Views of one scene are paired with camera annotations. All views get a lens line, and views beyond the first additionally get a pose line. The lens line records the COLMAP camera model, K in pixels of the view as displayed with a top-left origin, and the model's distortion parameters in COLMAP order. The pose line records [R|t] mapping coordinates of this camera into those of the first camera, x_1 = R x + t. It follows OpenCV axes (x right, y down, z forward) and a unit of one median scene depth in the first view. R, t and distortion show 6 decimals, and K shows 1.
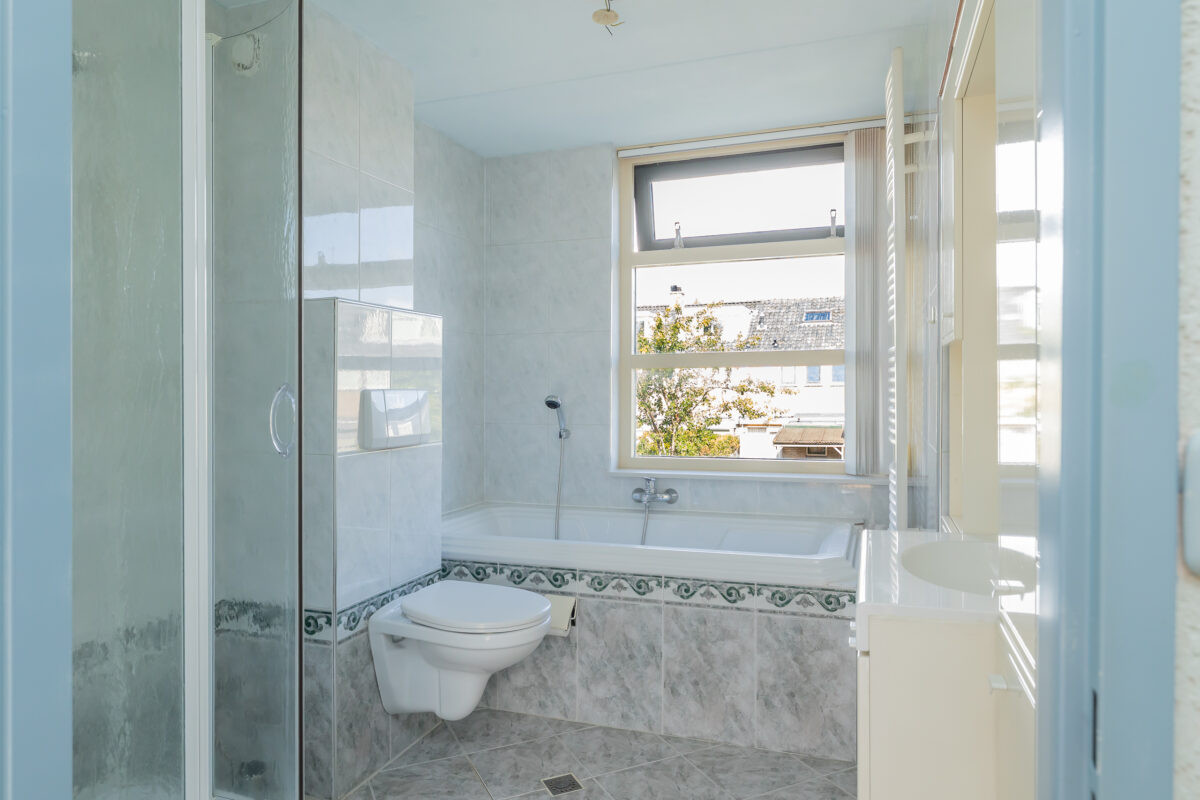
lens RADIAL K [[777.2, 0, 596.1], [0, 777.2, 405.4], [0, 0, 1]] dist [-0.000906, -0.000255]
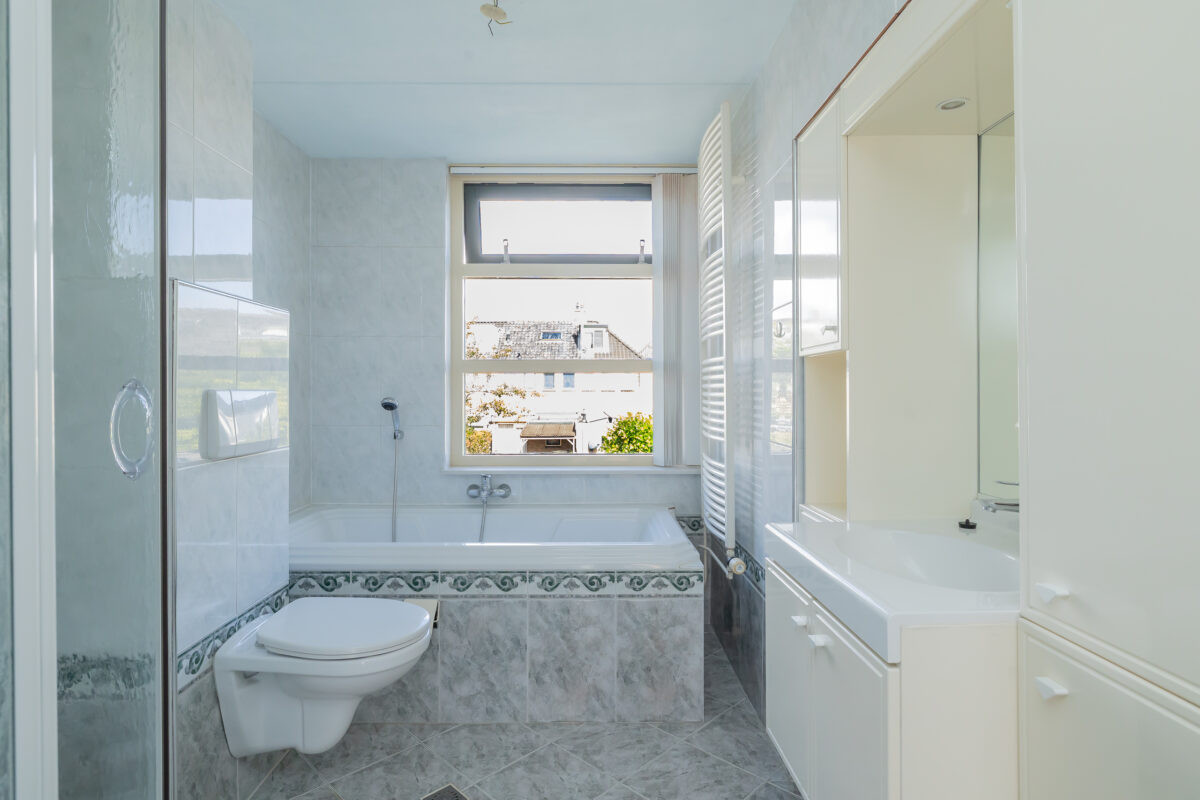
lens RADIAL K [[631.3, 0, 596.7], [0, 631.3, 408.6], [0, 0, 1]] dist [-0.003956, -0.000194]
pose [[0.935888, -0.000538, 0.352298, -0.122645], [-0.000969, 0.999991, 0.004101, -0.002115], [-0.352297, -0.004180, 0.935879, 0.171896]]
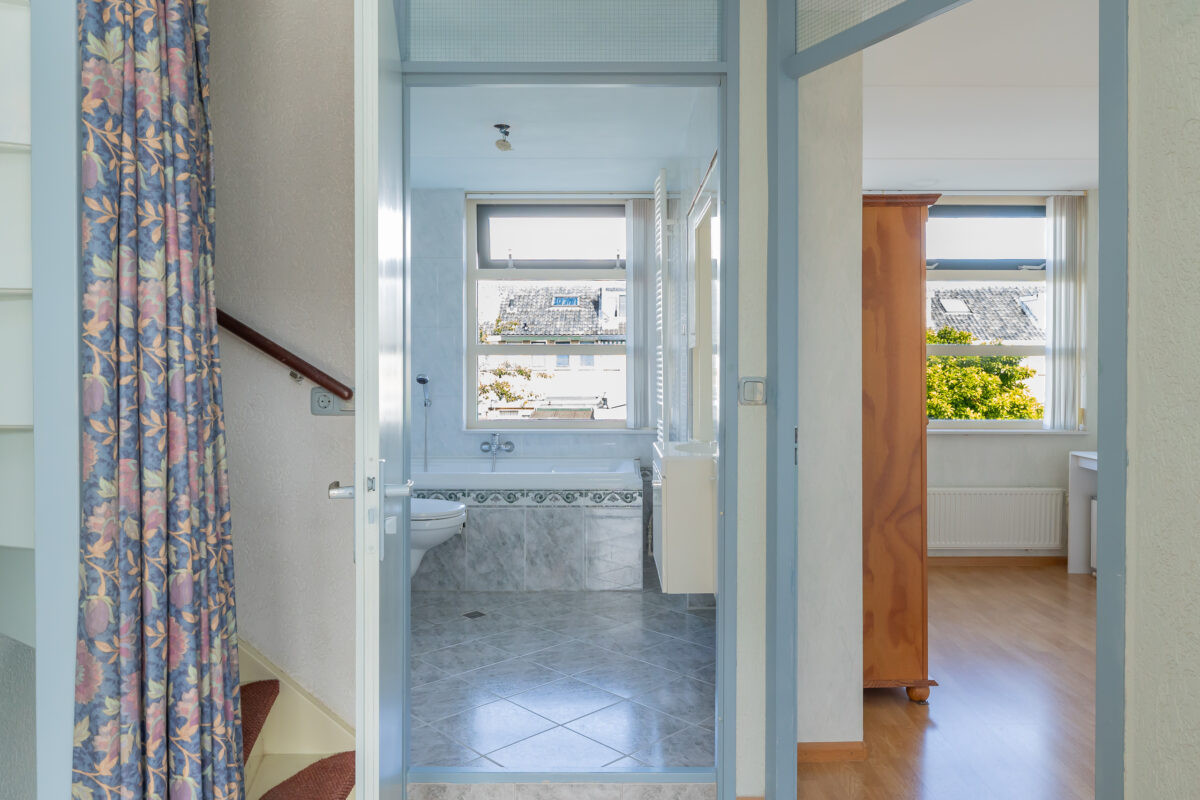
lens RADIAL K [[831.7, 0, 619.6], [0, 831.7, 386.4], [0, 0, 1]] dist [0.002528, 0.001513]
pose [[0.939508, 0.000369, 0.342528, -0.302058], [0.001131, 0.999991, -0.004178, 0.018531], [-0.342526, 0.004313, 0.939498, -0.625086]]
